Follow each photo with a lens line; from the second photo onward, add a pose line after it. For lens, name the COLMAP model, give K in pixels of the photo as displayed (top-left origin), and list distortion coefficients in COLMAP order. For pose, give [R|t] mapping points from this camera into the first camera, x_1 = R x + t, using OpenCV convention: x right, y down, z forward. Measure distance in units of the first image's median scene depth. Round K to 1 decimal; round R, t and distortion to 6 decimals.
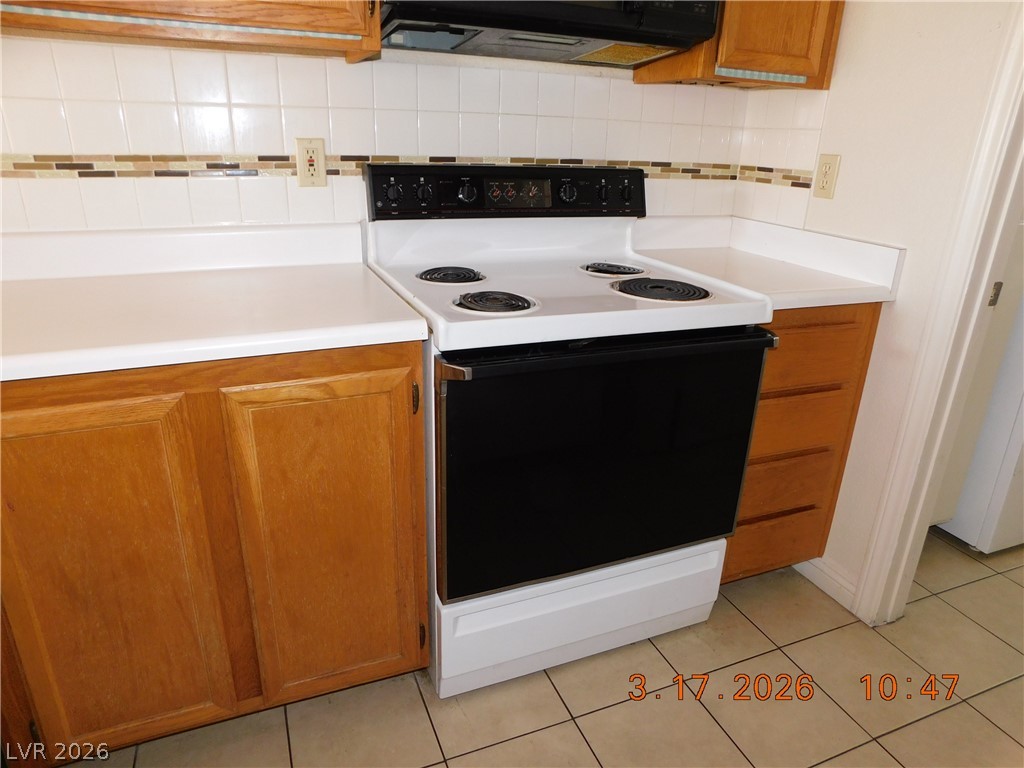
lens RADIAL K [[664.2, 0, 518.3], [0, 664.2, 380.2], [0, 0, 1]] dist [-0.092360, 0.062165]
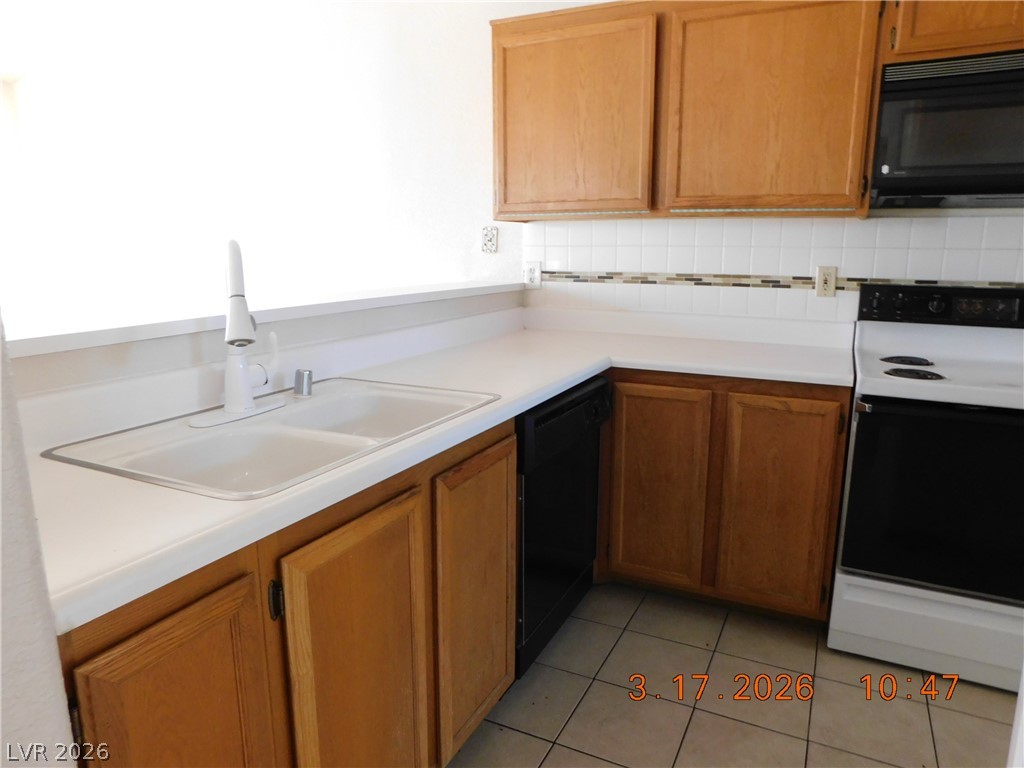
lens RADIAL K [[664.2, 0, 518.3], [0, 664.2, 380.2], [0, 0, 1]] dist [-0.092360, 0.062165]
pose [[0.649179, 0.121292, -0.750903, 0.408753], [-0.247611, 0.967131, -0.057848, 0.168755], [0.719205, 0.223486, 0.657874, -0.506393]]
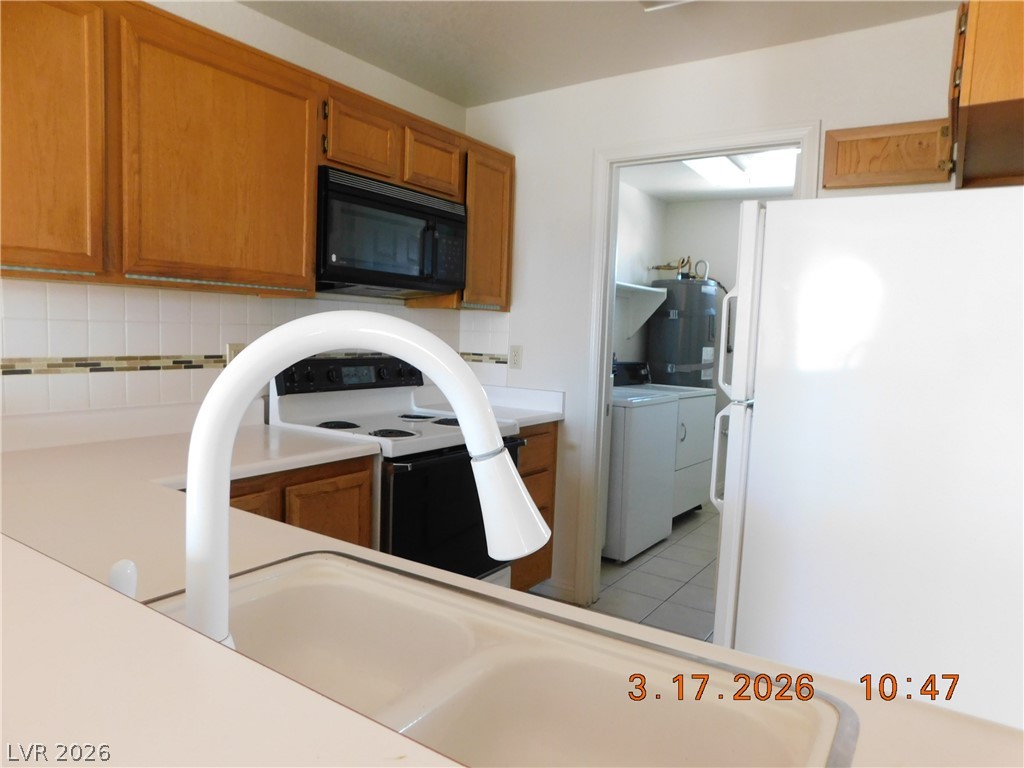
lens RADIAL K [[664.2, 0, 518.3], [0, 664.2, 380.2], [0, 0, 1]] dist [-0.092360, 0.062165]
pose [[0.833560, -0.043942, 0.550679, -0.618282], [0.185068, 0.961442, -0.203418, 0.142157], [-0.520507, 0.271474, 0.809552, -0.552853]]
